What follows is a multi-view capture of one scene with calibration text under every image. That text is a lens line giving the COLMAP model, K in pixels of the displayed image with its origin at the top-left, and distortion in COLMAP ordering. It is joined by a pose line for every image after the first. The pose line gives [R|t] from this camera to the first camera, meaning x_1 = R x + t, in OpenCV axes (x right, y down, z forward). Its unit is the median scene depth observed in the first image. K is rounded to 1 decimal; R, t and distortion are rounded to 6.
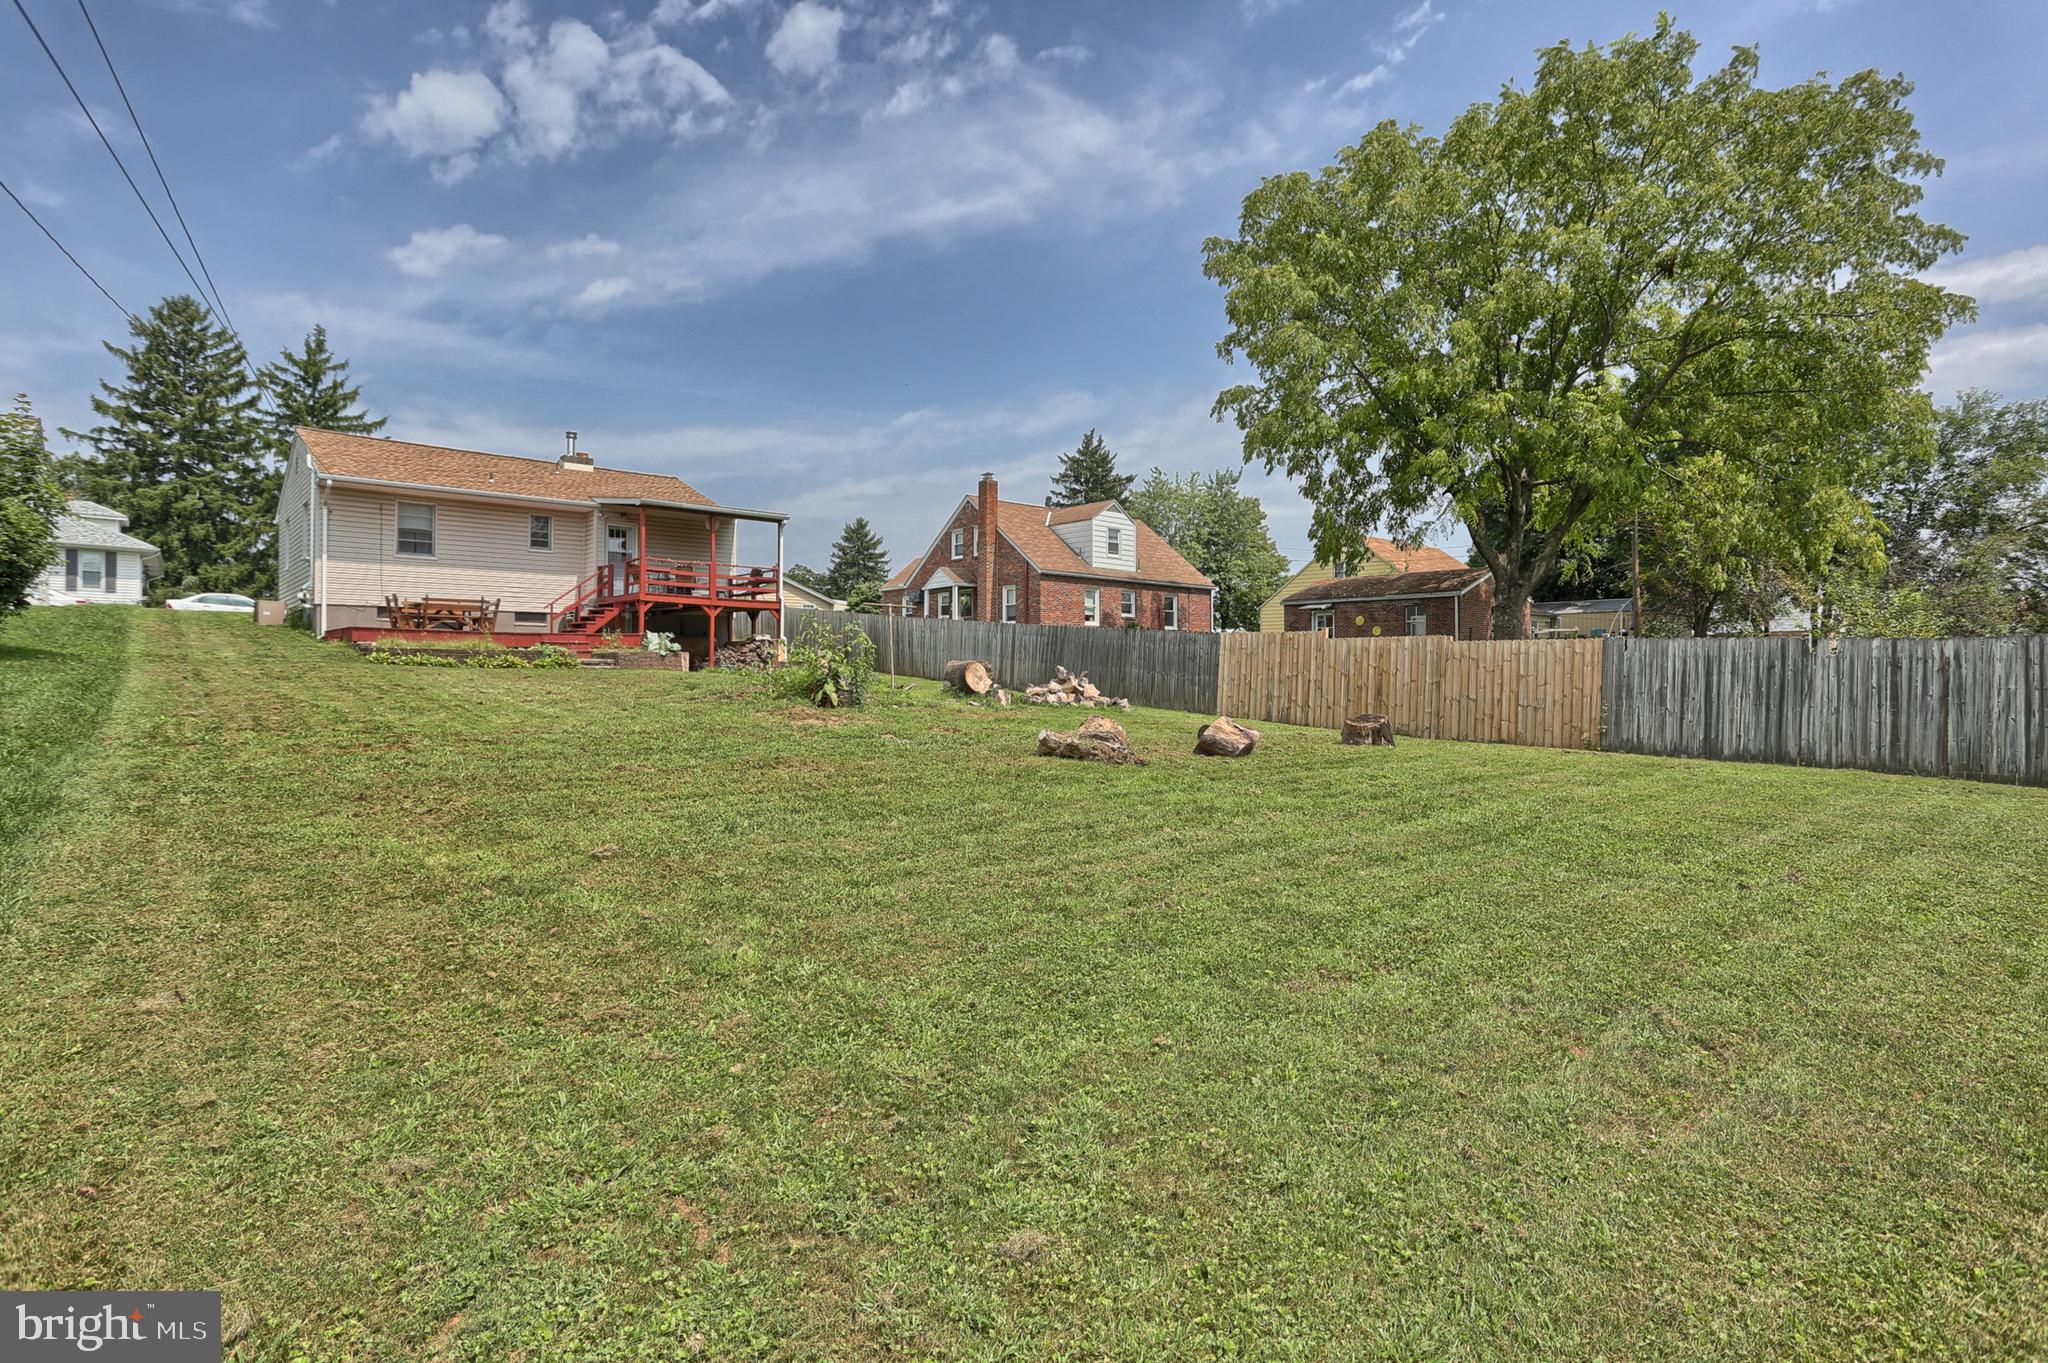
lens RADIAL K [[1035.9, 0, 1040.2], [0, 1035.9, 681.3], [0, 0, 1]] dist [-0.028752, 0.003288]
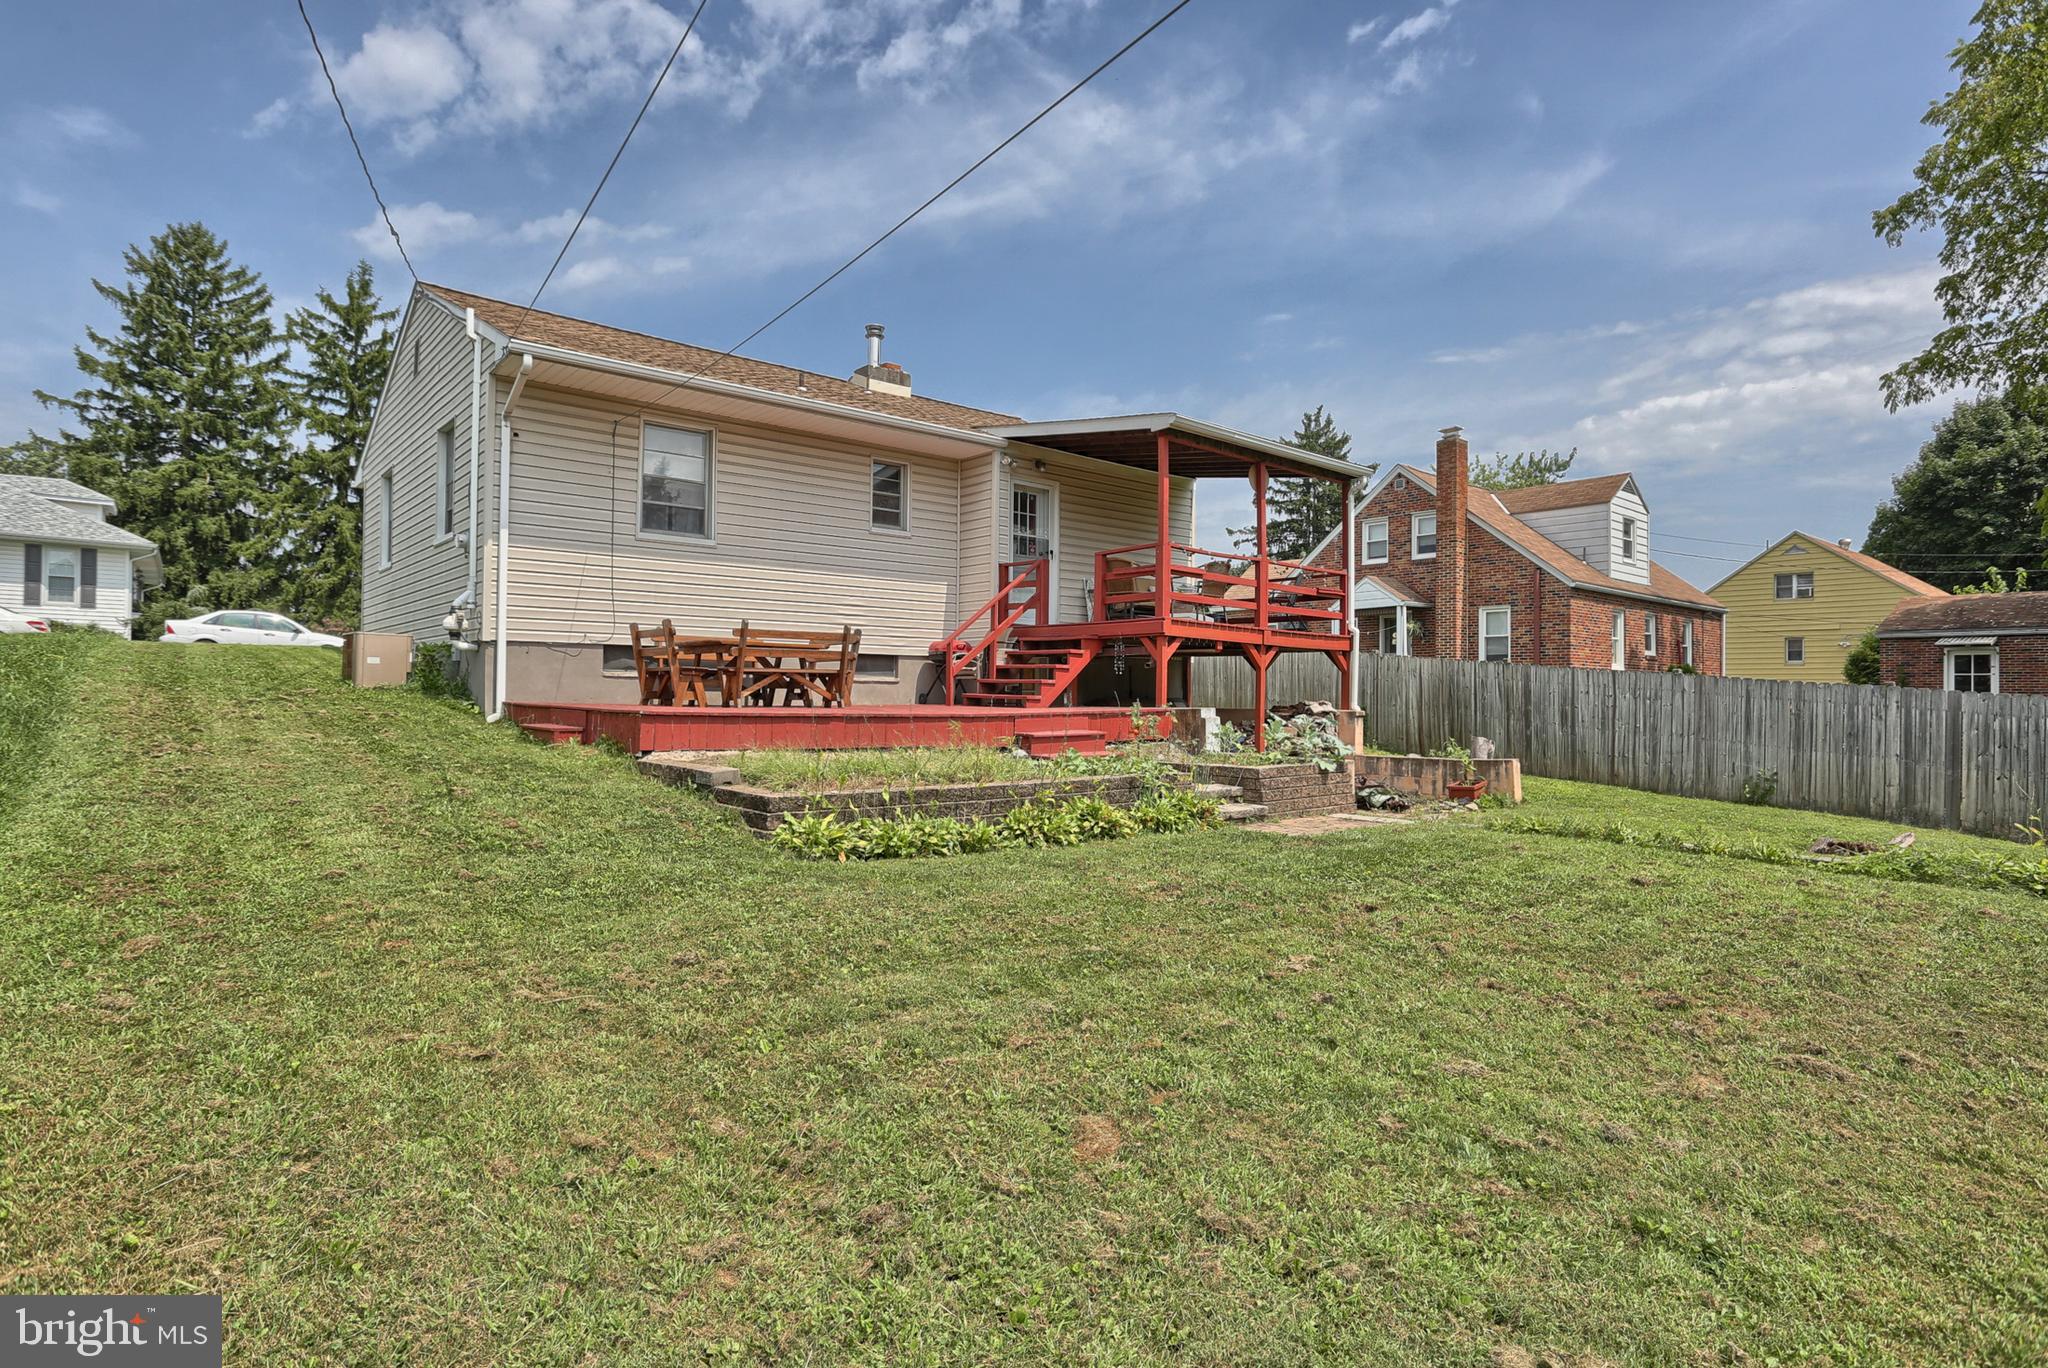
lens RADIAL K [[1079.9, 0, 1009.4], [0, 1079.9, 696.3], [0, 0, 1]] dist [-0.052044, 0.015677]
pose [[0.999333, 0.008226, -0.035578, -0.199080], [-0.008374, 0.999957, -0.004000, -0.022204], [0.035544, 0.004295, 0.999359, 0.233682]]
